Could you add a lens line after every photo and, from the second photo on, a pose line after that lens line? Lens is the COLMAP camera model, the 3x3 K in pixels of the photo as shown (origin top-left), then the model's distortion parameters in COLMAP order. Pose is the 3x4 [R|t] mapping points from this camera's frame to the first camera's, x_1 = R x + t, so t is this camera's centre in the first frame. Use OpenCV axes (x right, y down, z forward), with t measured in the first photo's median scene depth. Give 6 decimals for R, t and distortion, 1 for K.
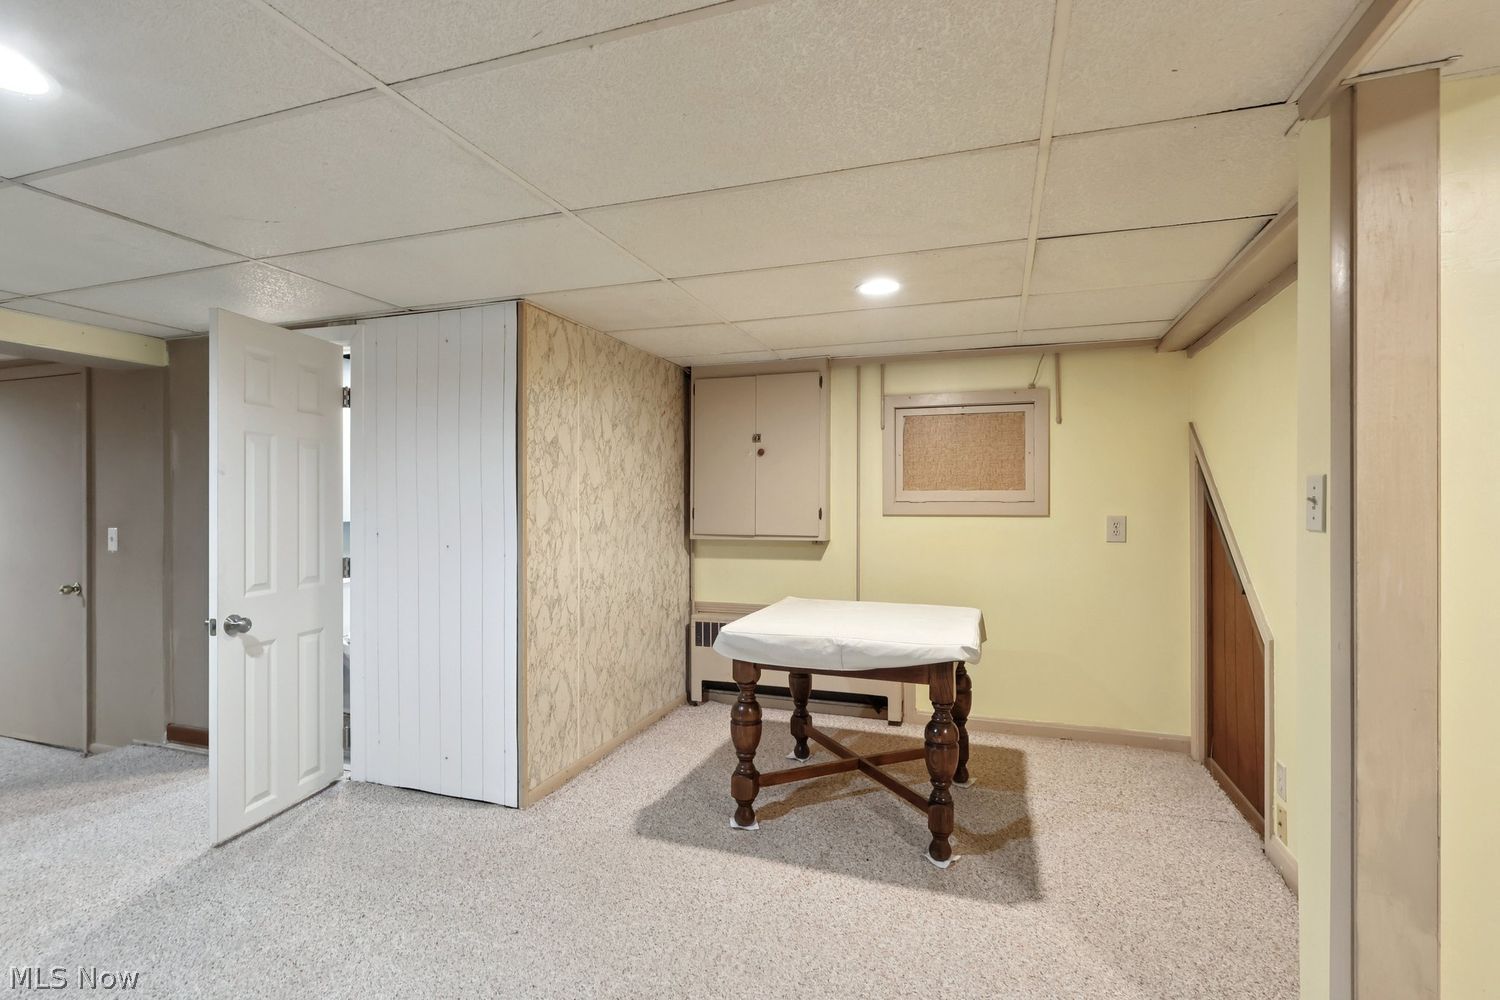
lens RADIAL K [[700.8, 0, 745.7], [0, 700.8, 505.5], [0, 0, 1]] dist [-0.000356, 0.000665]
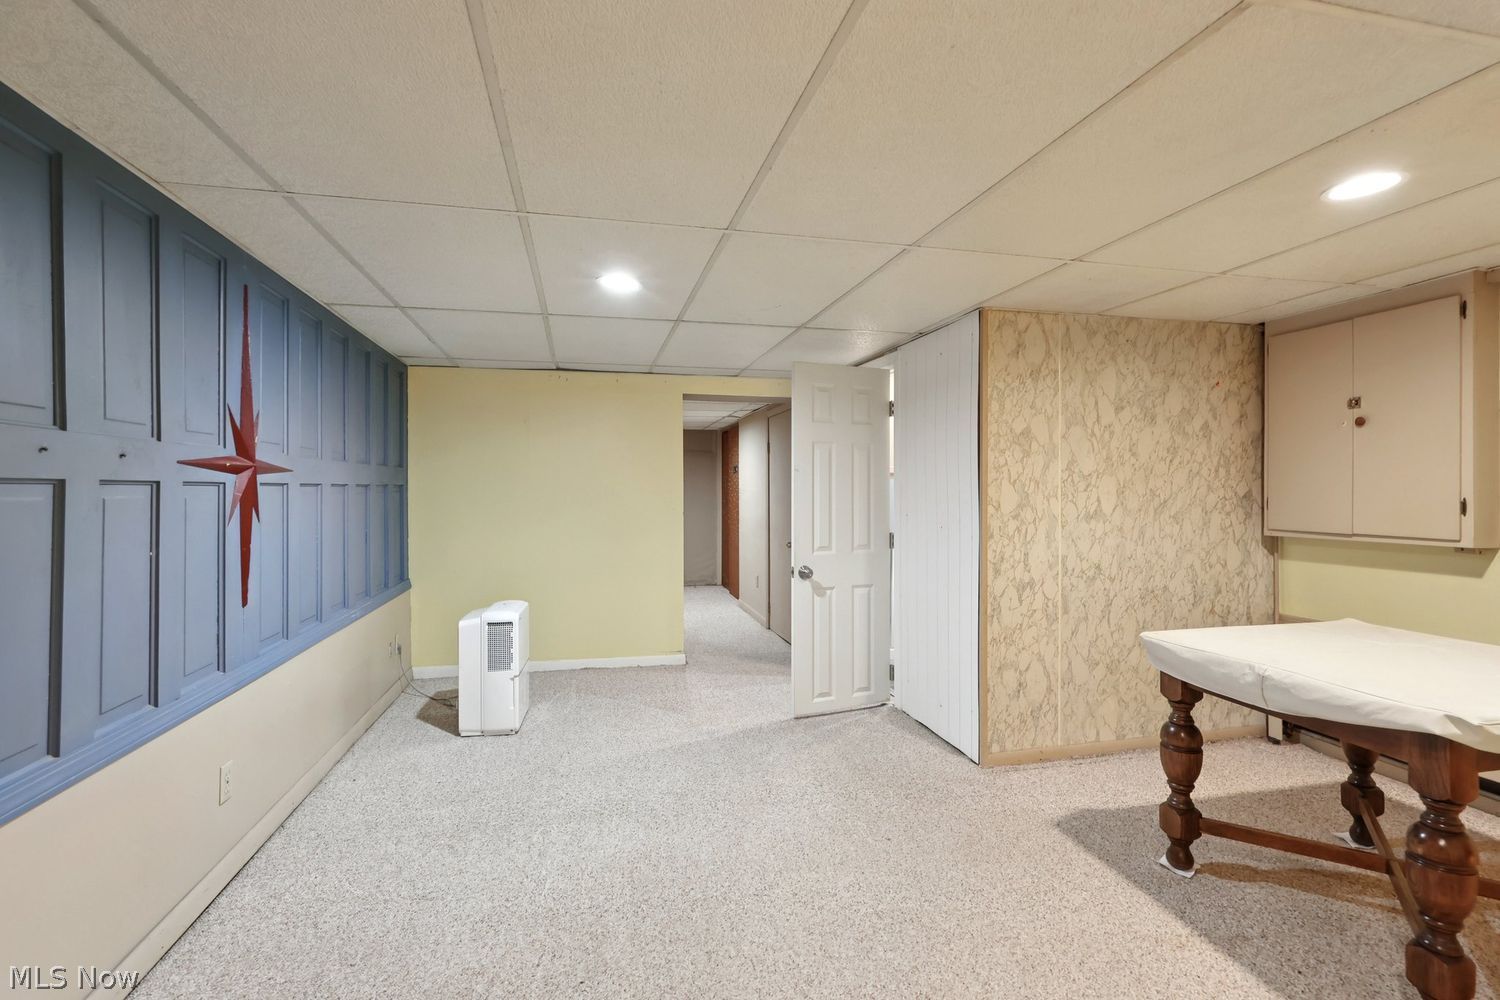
lens RADIAL K [[700.8, 0, 744.4], [0, 700.8, 487.6], [0, 0, 1]] dist [-0.000356, 0.000665]
pose [[0.534542, -0.002049, -0.845139, 0.391399], [-0.003126, 0.999985, -0.004401, -0.002200], [0.845136, 0.004994, 0.534528, 0.083204]]
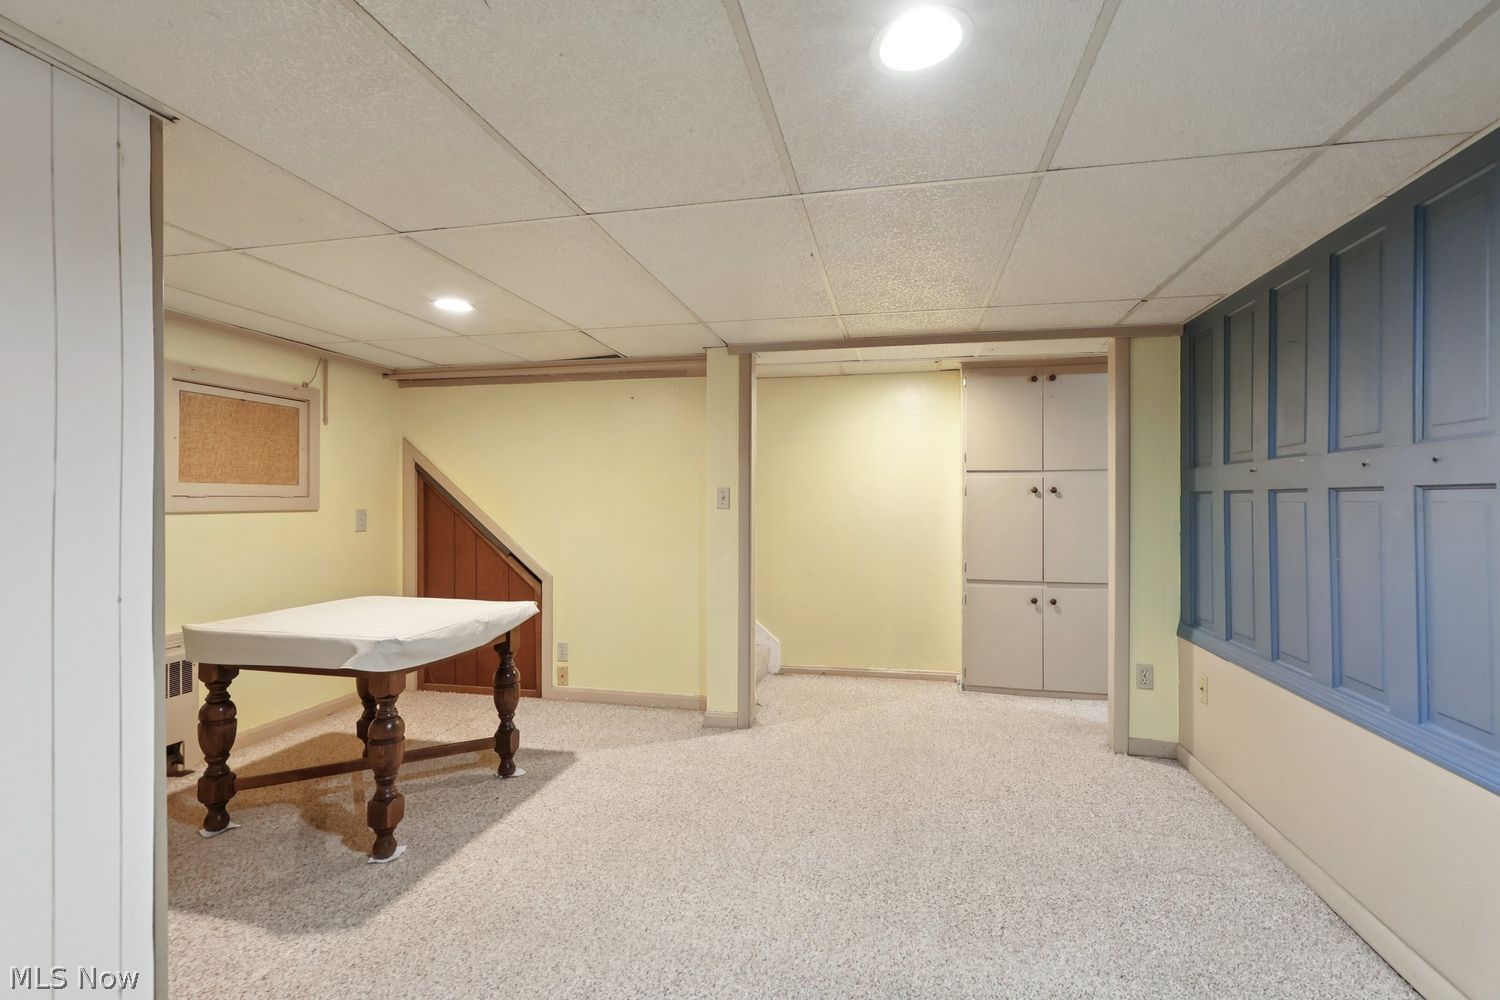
lens RADIAL K [[700.8, 0, 755.5], [0, 700.8, 500.2], [0, 0, 1]] dist [-0.000356, 0.000665]
pose [[-0.134237, 0.000296, 0.990949, -0.850324], [0.003701, 0.999993, 0.000203, 0.002106], [-0.990942, 0.003694, -0.134237, 0.581042]]
